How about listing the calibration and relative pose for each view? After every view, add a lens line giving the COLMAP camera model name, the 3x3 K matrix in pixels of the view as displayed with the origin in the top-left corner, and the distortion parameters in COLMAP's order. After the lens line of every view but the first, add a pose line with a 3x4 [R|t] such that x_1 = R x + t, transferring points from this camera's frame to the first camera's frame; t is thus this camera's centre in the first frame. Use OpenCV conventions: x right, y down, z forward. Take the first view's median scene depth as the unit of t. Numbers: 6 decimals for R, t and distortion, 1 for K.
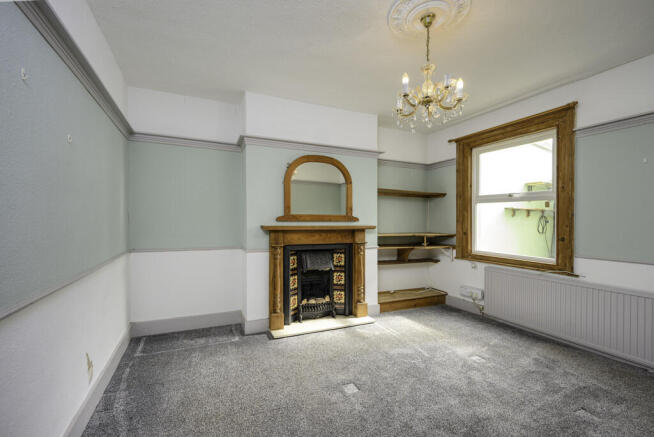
lens RADIAL K [[260.8, 0, 327.9], [0, 260.8, 215.6], [0, 0, 1]] dist [-0.000685, -0.000116]
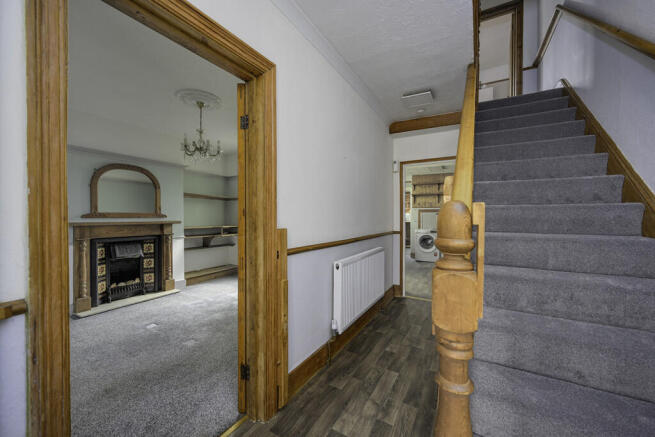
lens RADIAL K [[261.2, 0, 328.4], [0, 261.2, 215.6], [0, 0, 1]] dist [-0.000685, -0.000116]
pose [[0.828688, -0.004084, 0.559695, 0.057094], [-0.003294, 0.999920, 0.012174, -0.007236], [-0.559701, -0.011932, 0.828609, -0.534495]]
